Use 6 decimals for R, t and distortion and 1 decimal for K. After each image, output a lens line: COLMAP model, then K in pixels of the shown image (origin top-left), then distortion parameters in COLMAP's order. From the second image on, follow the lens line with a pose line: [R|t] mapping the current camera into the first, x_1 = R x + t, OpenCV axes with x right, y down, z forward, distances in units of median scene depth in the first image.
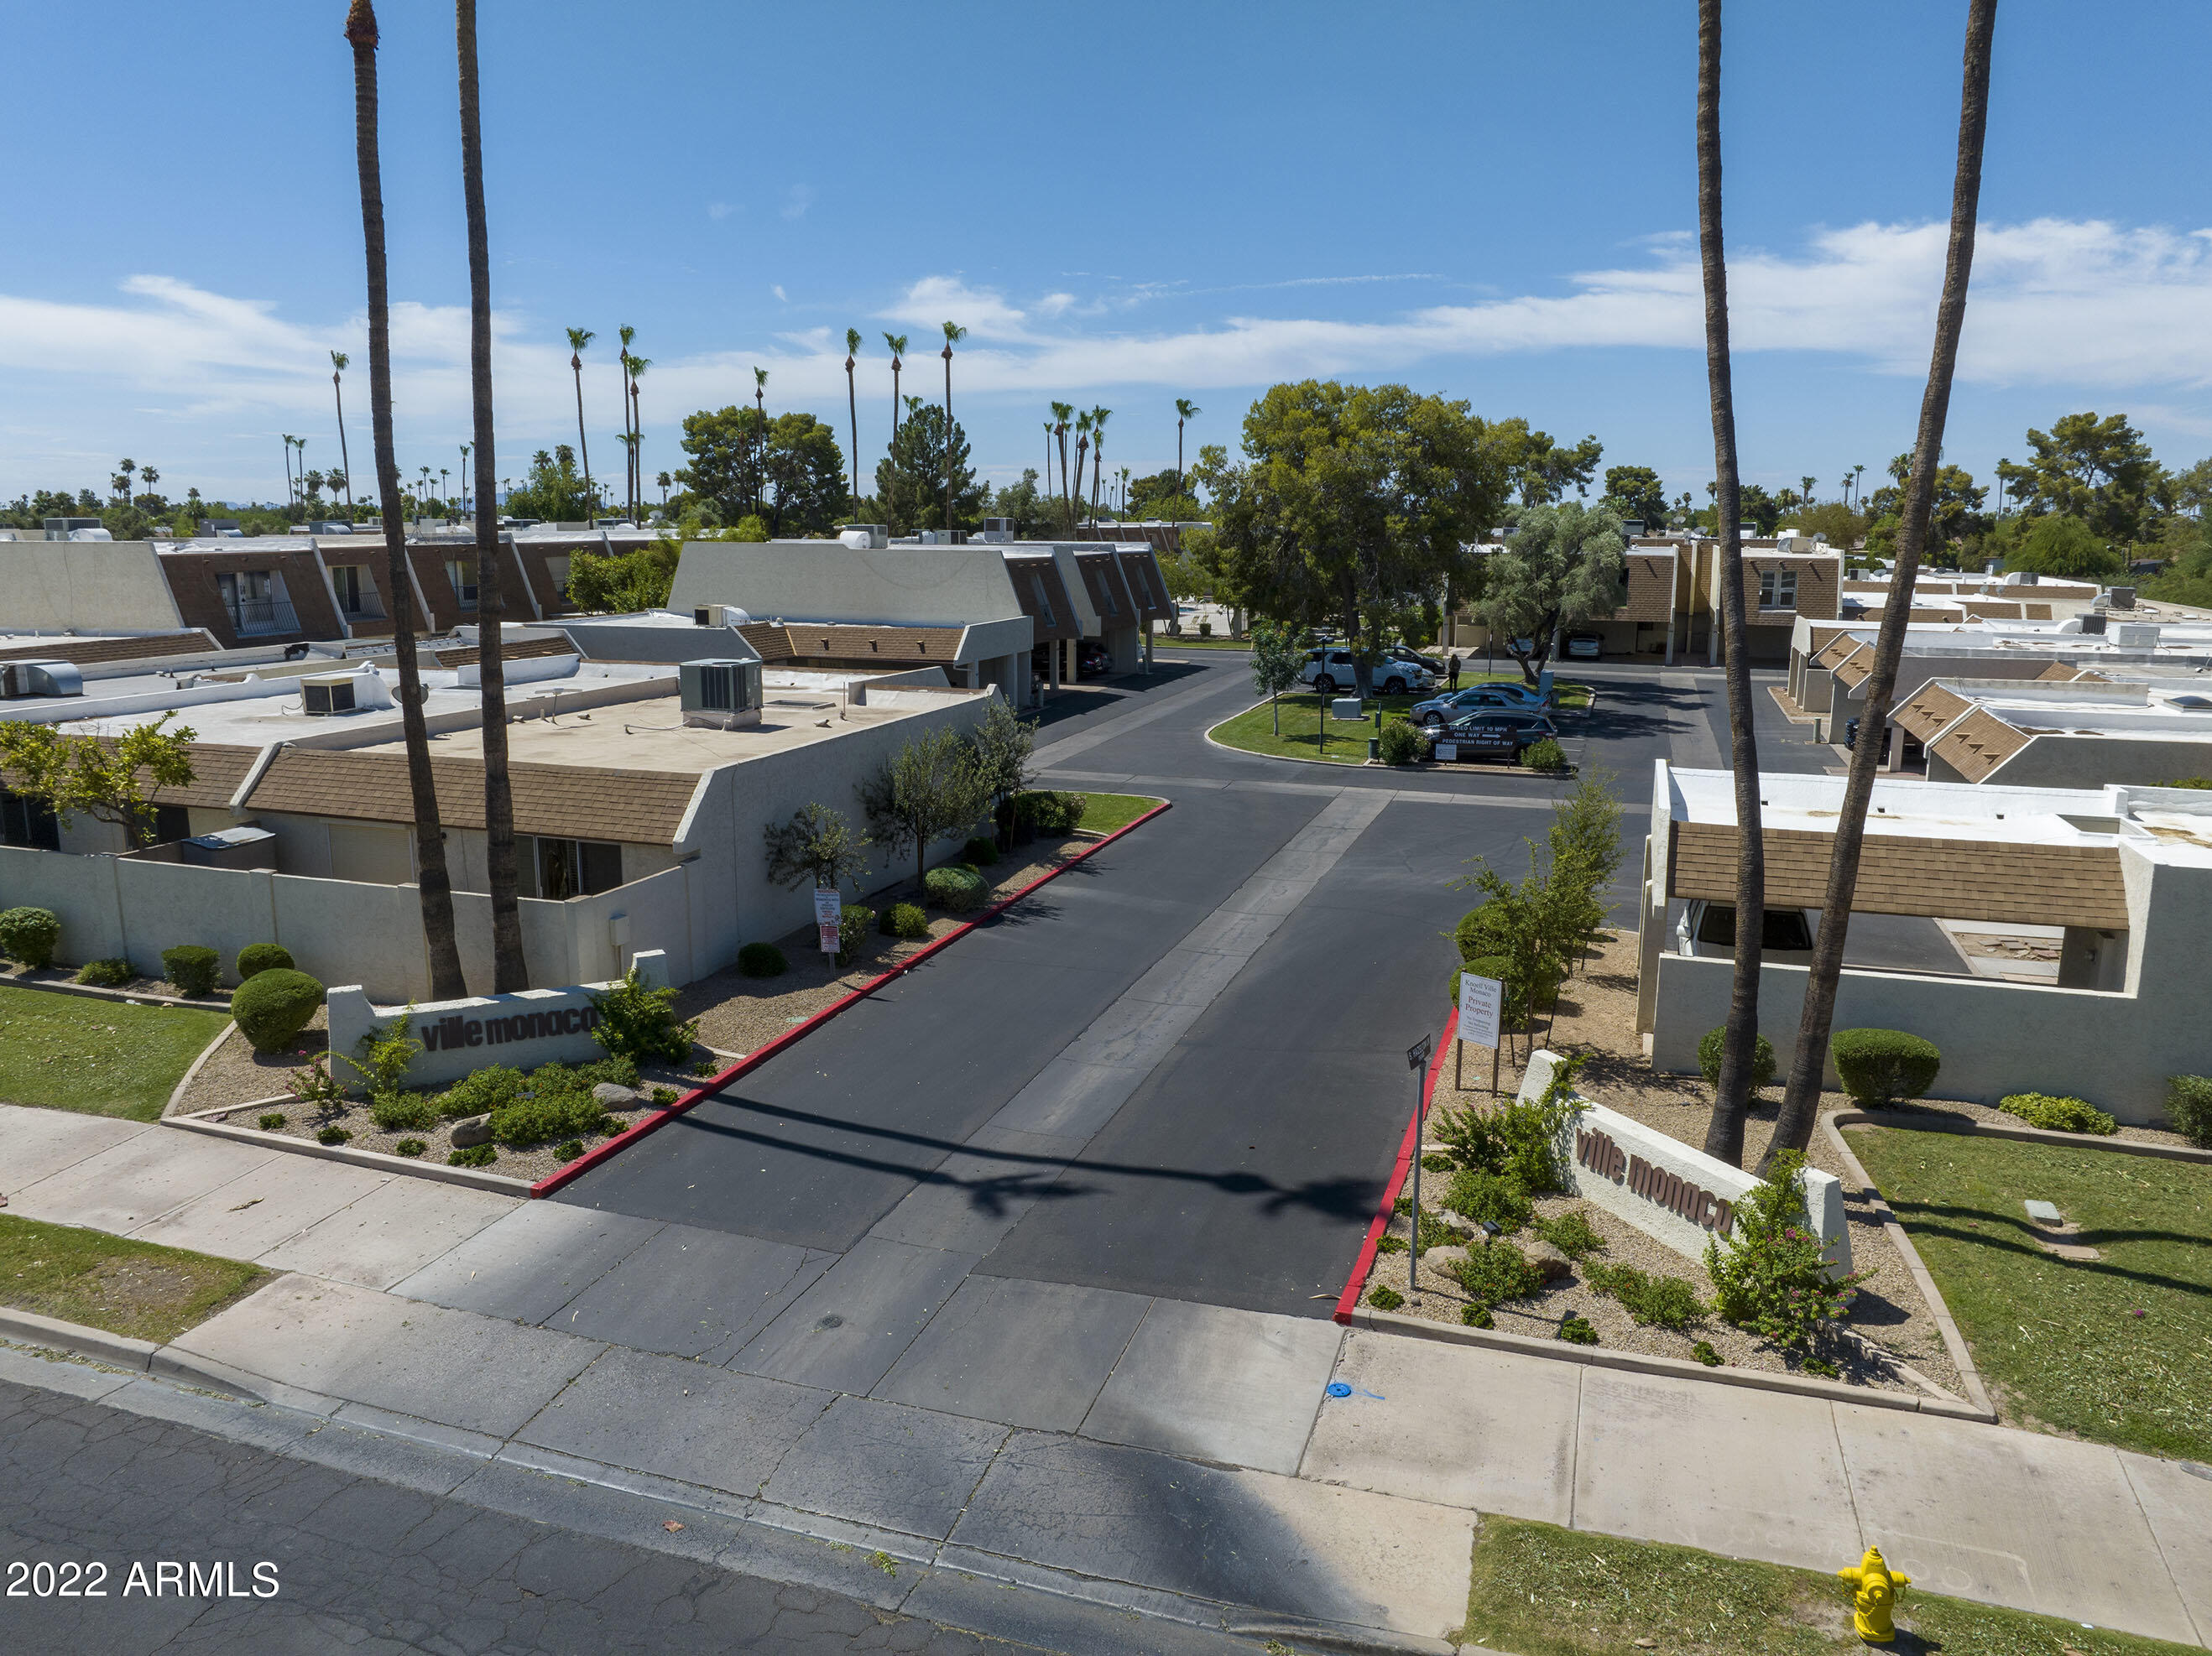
lens RADIAL K [[1543.4, 0, 1106.0], [0, 1543.4, 828.0], [0, 0, 1]] dist [-0.034946, 0.003880]
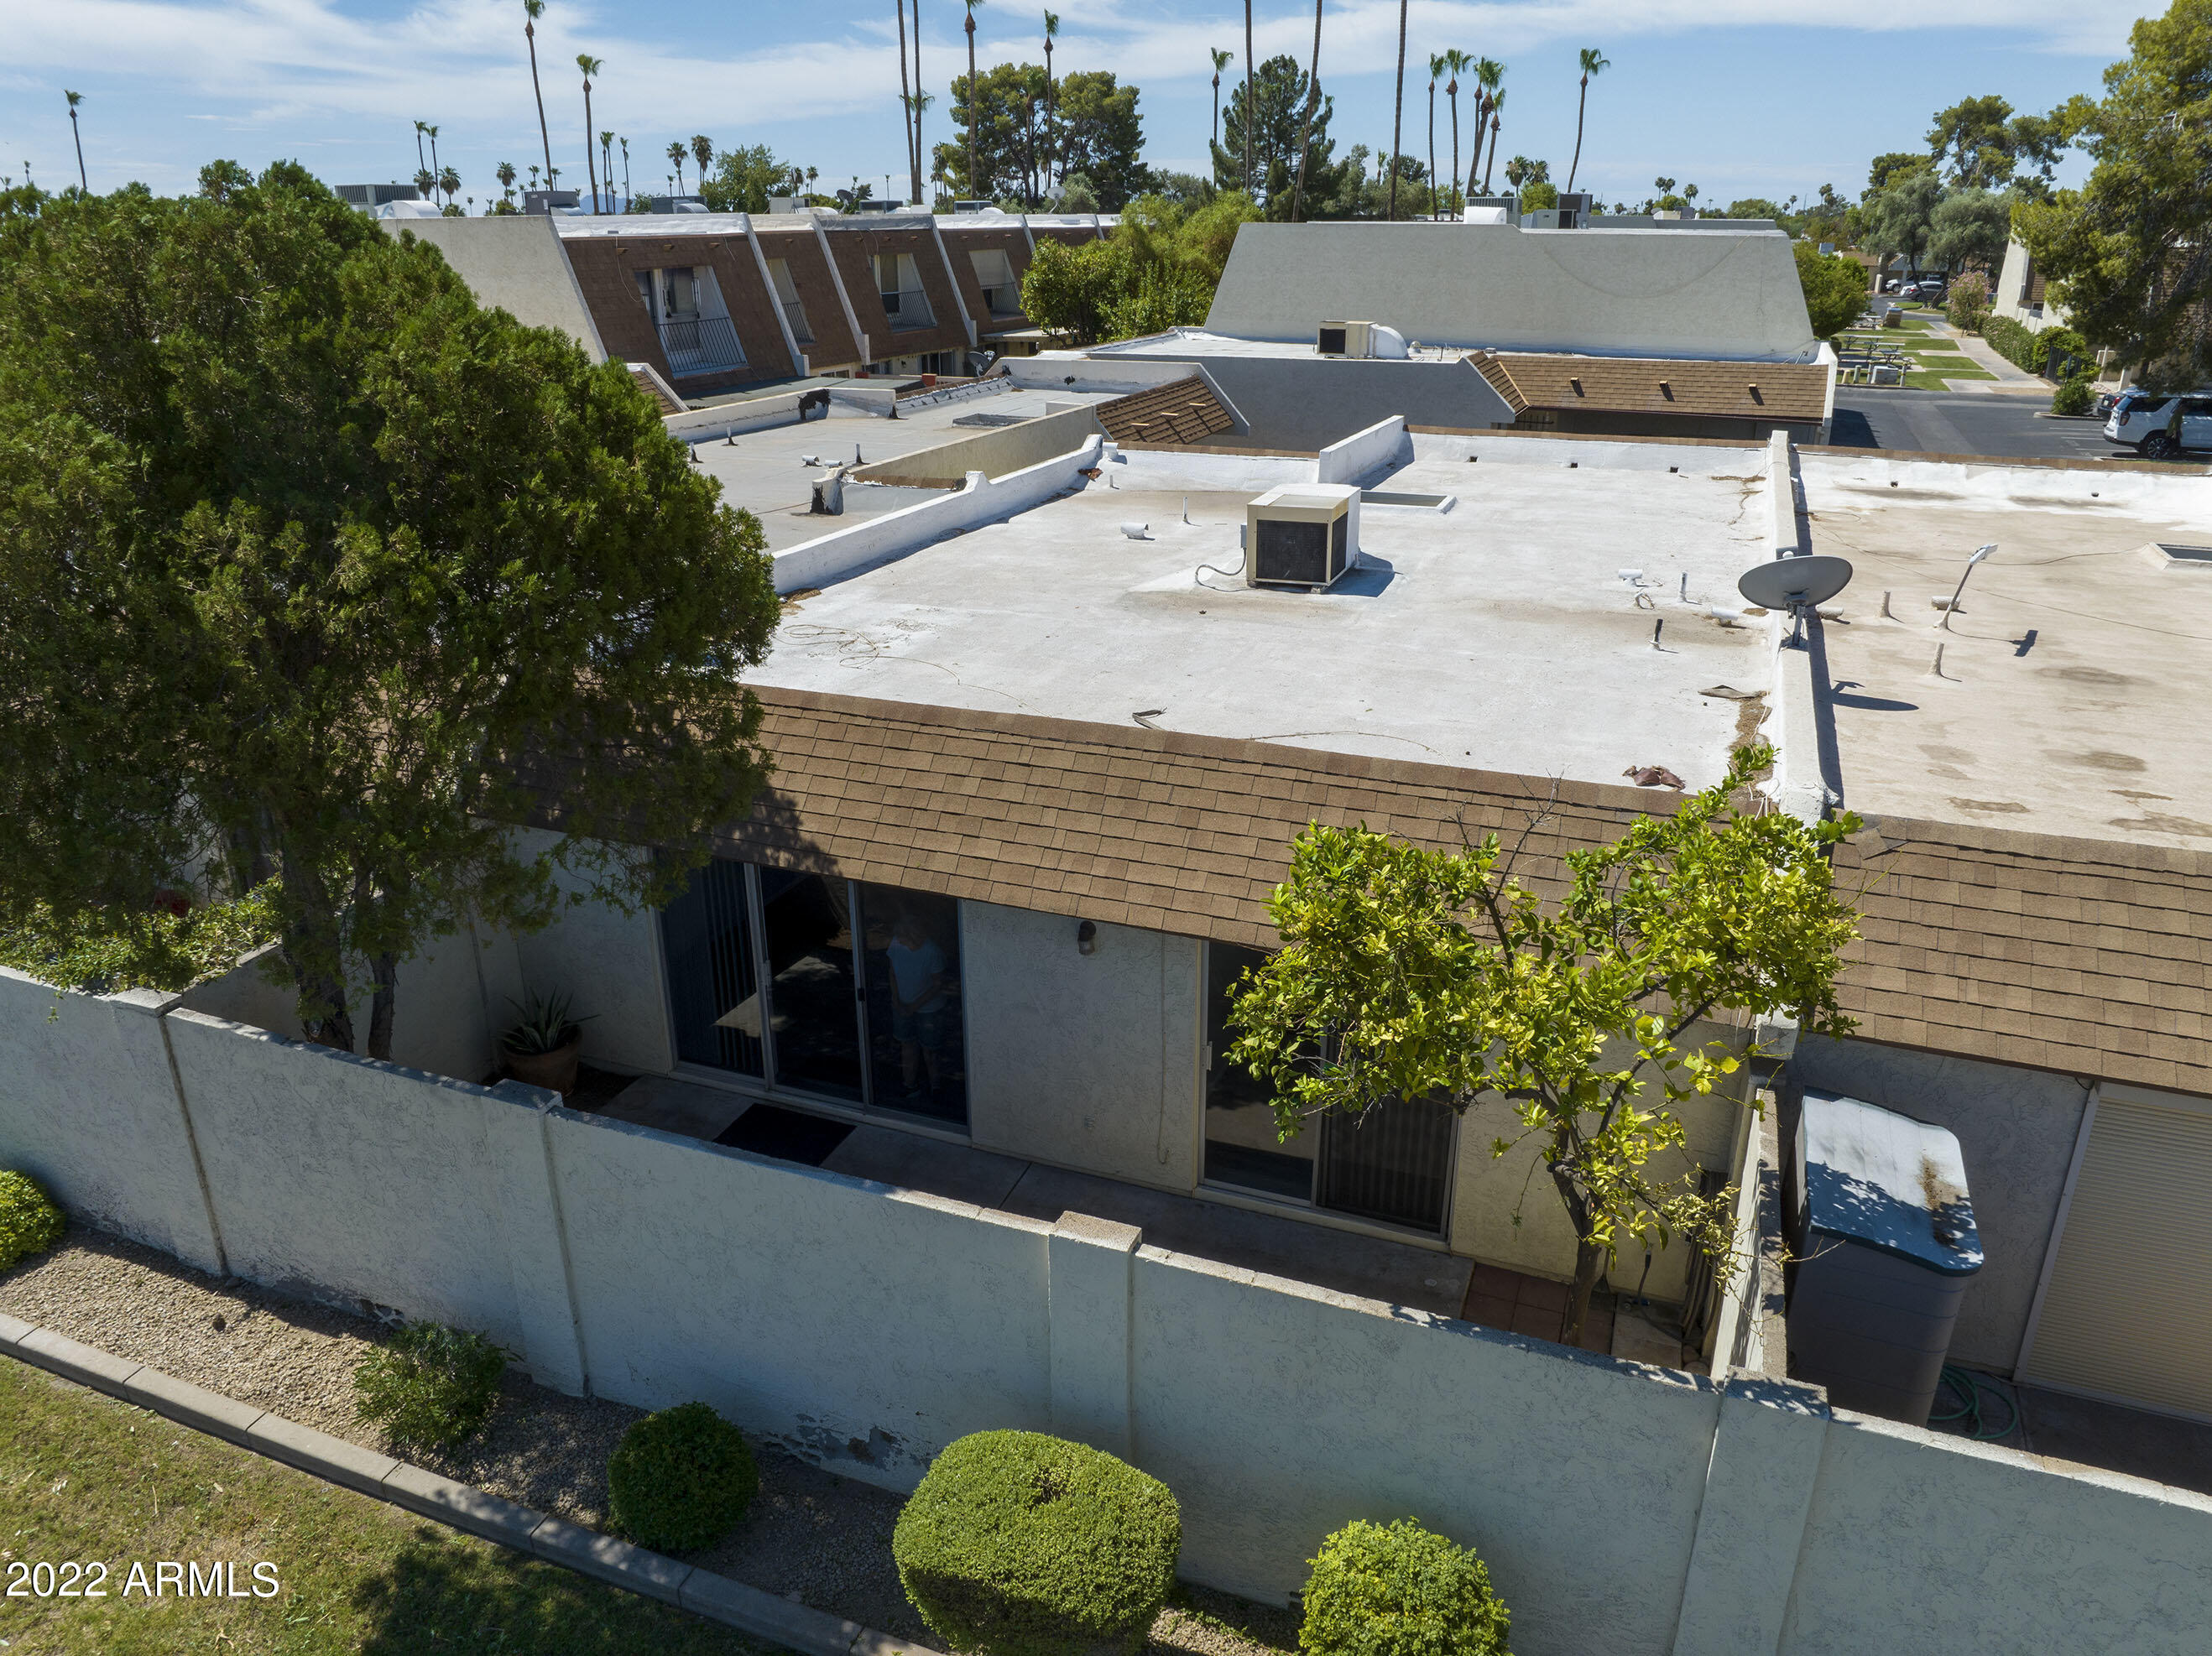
lens RADIAL K [[1553.8, 0, 1117.9], [0, 1553.8, 822.0], [0, 0, 1]] dist [-0.033240, 0.004098]
pose [[0.998598, 0.012315, -0.051477, -0.337080], [-0.003360, 0.985345, 0.170542, -0.052189], [0.052822, -0.170130, 0.984005, 0.344158]]
